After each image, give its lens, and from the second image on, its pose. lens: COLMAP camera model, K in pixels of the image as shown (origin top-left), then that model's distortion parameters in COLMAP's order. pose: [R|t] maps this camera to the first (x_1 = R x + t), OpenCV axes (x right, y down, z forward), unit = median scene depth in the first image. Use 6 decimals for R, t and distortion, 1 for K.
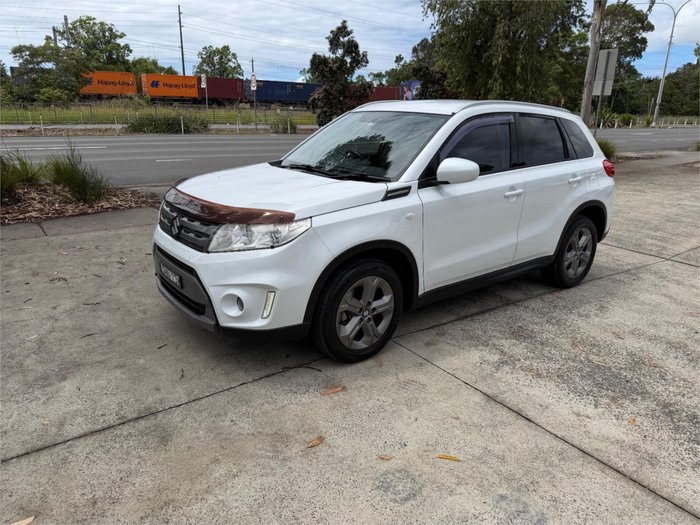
lens RADIAL K [[498.8, 0, 345.0], [0, 498.8, 257.5], [0, 0, 1]] dist [0.022473, -0.035035]
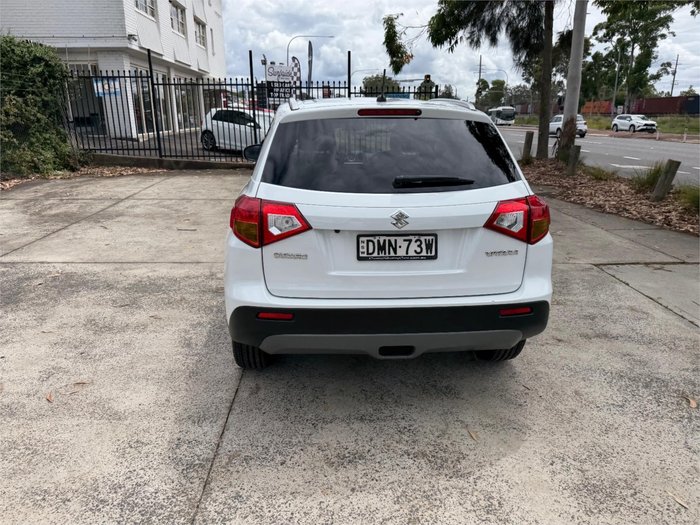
lens RADIAL K [[498.8, 0, 340.6], [0, 498.8, 264.1], [0, 0, 1]] dist [0.022473, -0.035035]
pose [[-0.555834, 0.210707, -0.804146, 1.117229], [-0.256630, 0.876601, 0.407078, -0.460081], [0.790689, 0.432636, -0.433171, 1.661480]]
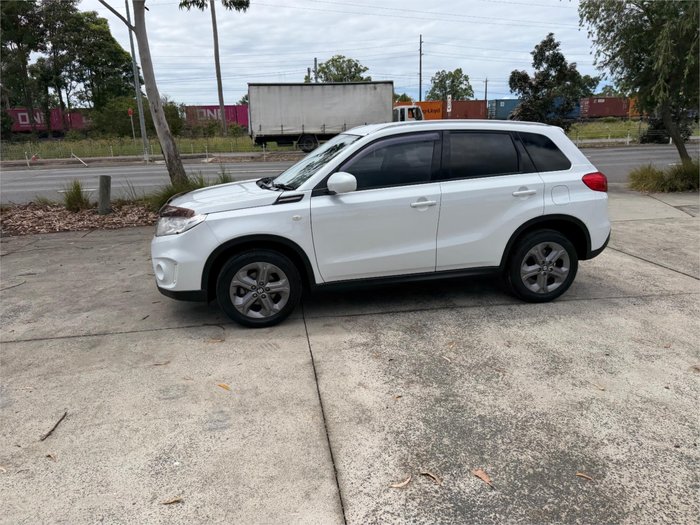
lens RADIAL K [[498.8, 0, 344.7], [0, 498.8, 264.2], [0, 0, 1]] dist [0.022473, -0.035035]
pose [[0.895089, 0.070124, -0.440339, 0.658582], [-0.081737, 0.996626, -0.007436, 0.028217], [0.438332, 0.042648, 0.897801, -0.064281]]
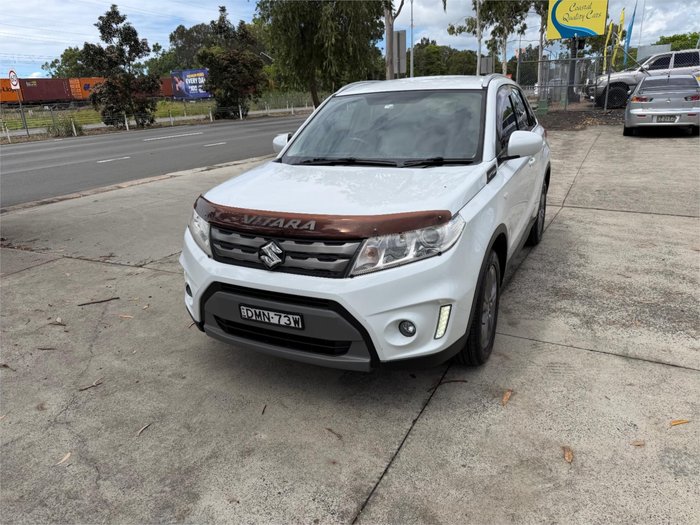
lens RADIAL K [[498.8, 0, 344.9], [0, 498.8, 256.2], [0, 0, 1]] dist [0.022473, -0.035035]
pose [[0.900182, -0.193606, 0.390115, -0.439347], [0.185908, 0.980865, 0.057804, -0.067360], [-0.393841, 0.020491, 0.918950, 0.201794]]
